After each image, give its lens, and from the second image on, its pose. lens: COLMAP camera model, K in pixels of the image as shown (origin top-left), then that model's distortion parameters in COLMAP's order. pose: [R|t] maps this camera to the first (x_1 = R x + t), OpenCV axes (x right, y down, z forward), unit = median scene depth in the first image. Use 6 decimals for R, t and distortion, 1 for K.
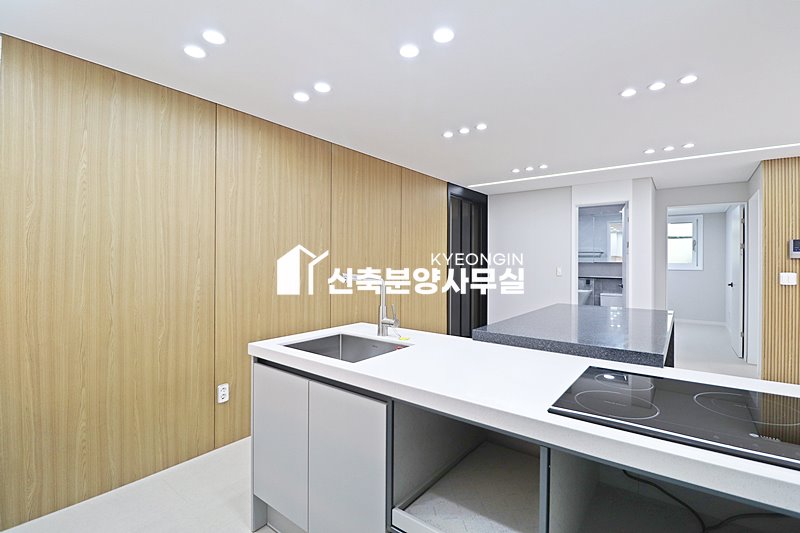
lens RADIAL K [[371.7, 0, 399.5], [0, 371.7, 259.1], [0, 0, 1]] dist [-0.004818, -0.007654]
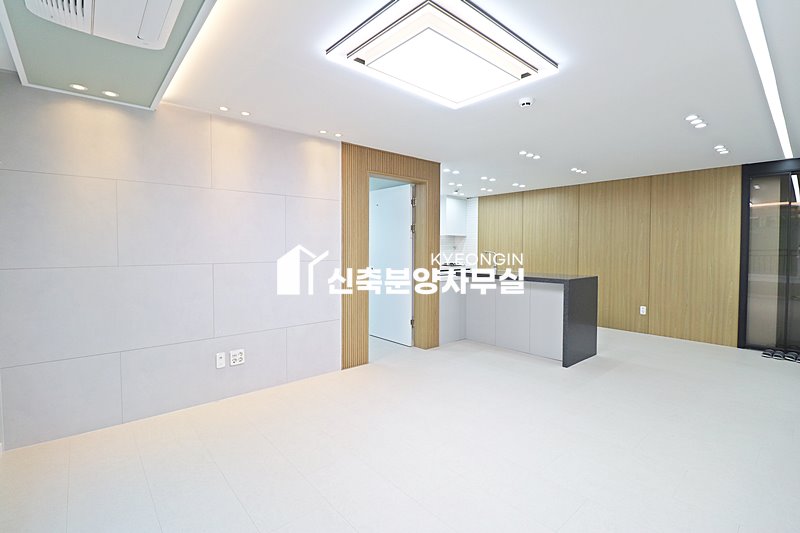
lens RADIAL K [[371.7, 0, 400.6], [0, 371.7, 259.2], [0, 0, 1]] dist [-0.004818, -0.007654]
pose [[-0.187240, 0.025610, -0.981980, 1.486883], [0.000144, 0.999661, 0.026044, 0.012495], [0.982314, 0.004735, -0.187180, 0.371143]]
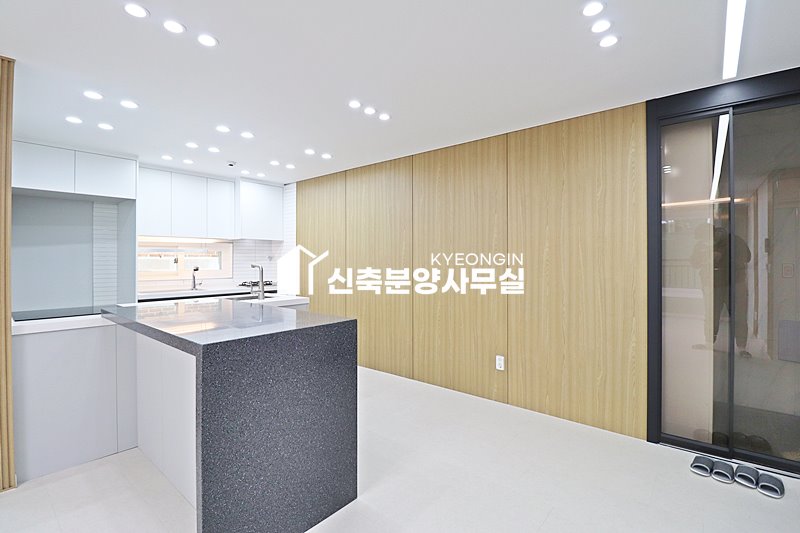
lens RADIAL K [[371.7, 0, 397.3], [0, 371.7, 260.9], [0, 0, 1]] dist [-0.004818, -0.007654]
pose [[-0.051169, 0.000006, -0.998690, 0.800533], [0.004582, 0.999989, -0.000228, 0.015837], [0.998680, -0.004588, -0.051168, 0.811318]]
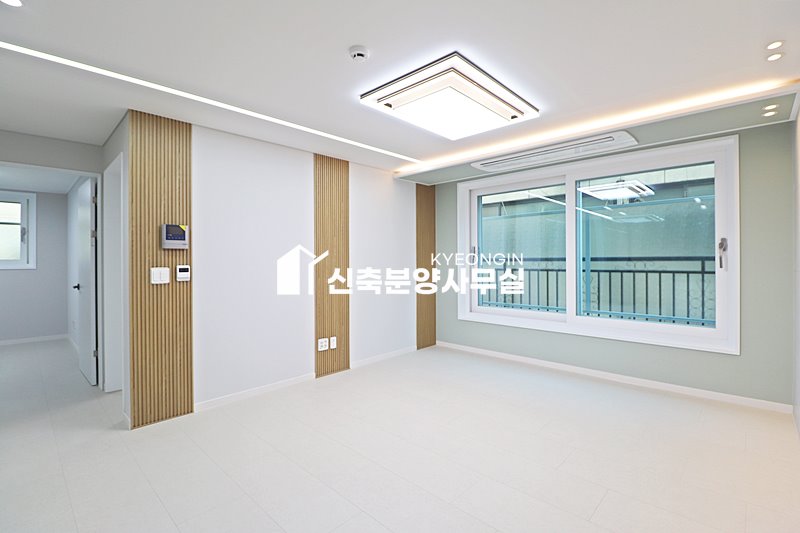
lens RADIAL K [[371.7, 0, 397.0], [0, 371.7, 260.9], [0, 0, 1]] dist [-0.004818, -0.007654]
pose [[0.104606, -0.007571, 0.994485, 0.310255], [-0.000450, 0.999971, 0.007660, 0.015112], [-0.994514, -0.001249, 0.104599, 0.382449]]
